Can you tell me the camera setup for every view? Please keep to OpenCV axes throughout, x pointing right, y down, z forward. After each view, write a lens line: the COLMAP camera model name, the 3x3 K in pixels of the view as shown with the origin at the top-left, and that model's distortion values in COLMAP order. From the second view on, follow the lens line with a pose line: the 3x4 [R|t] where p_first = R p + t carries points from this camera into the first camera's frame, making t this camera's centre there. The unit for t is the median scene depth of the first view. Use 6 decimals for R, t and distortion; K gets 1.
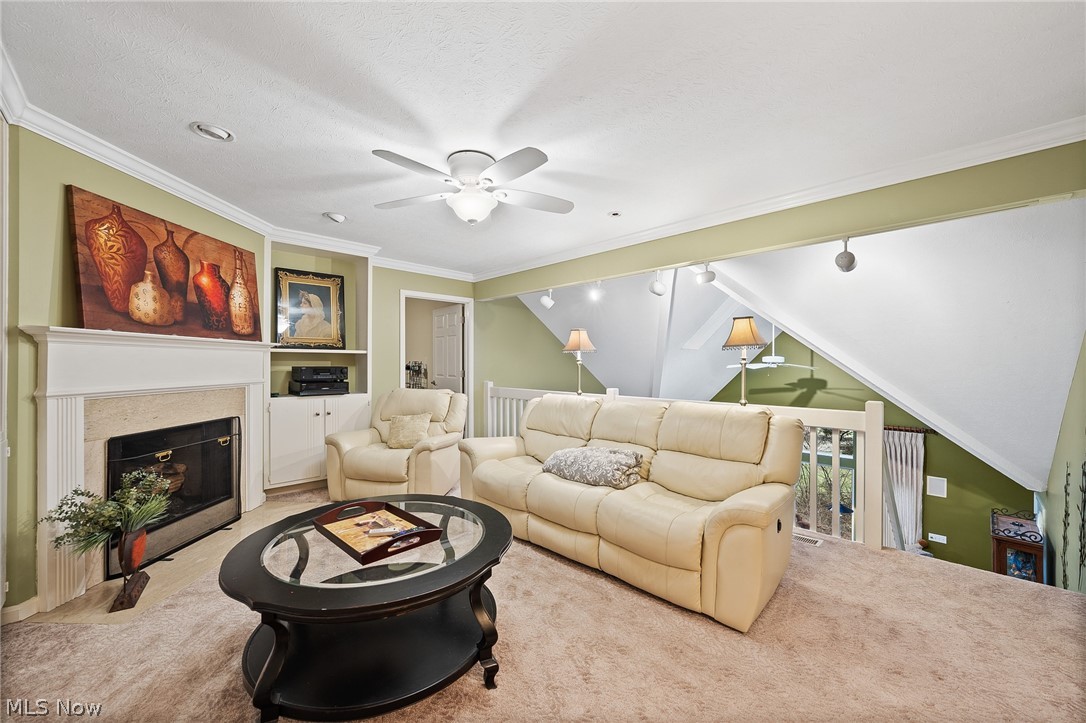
lens RADIAL K [[440.0, 0, 536.1], [0, 440.0, 358.5], [0, 0, 1]] dist [-0.010338, 0.001617]
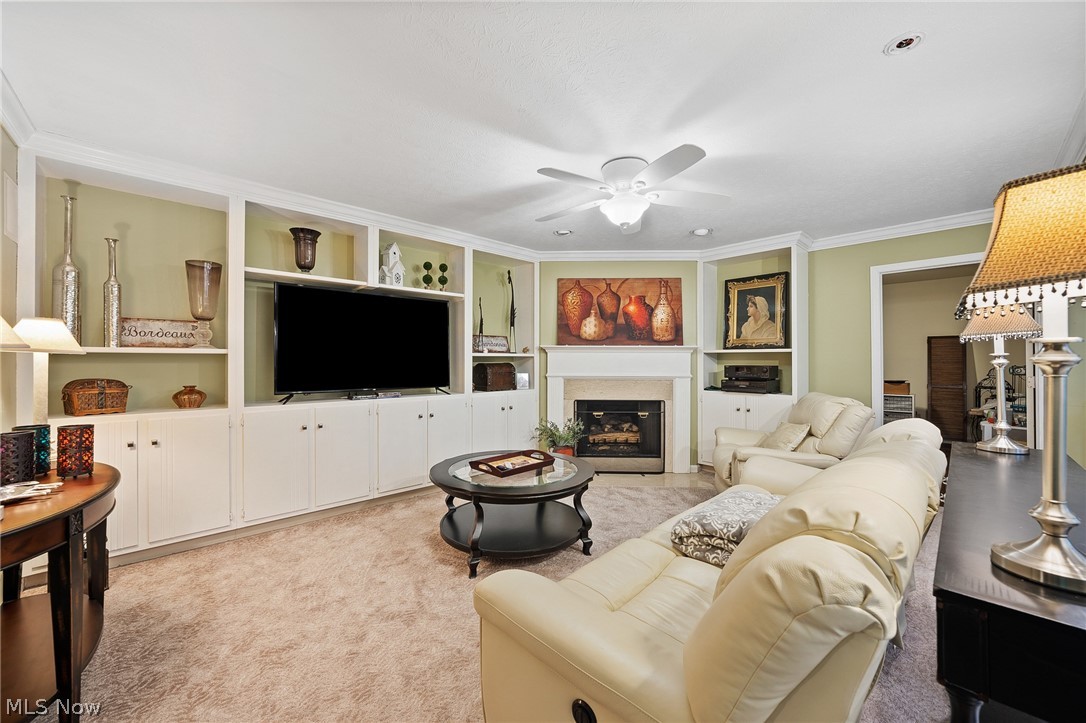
lens RADIAL K [[414.2, 0, 531.9], [0, 414.2, 360.2], [0, 0, 1]] dist [0.000514, 0.000117]
pose [[-0.032639, -0.004729, -0.999456, 0.708089], [0.008223, 0.999954, -0.005000, 0.009069], [0.999433, -0.008382, -0.032599, 0.690356]]
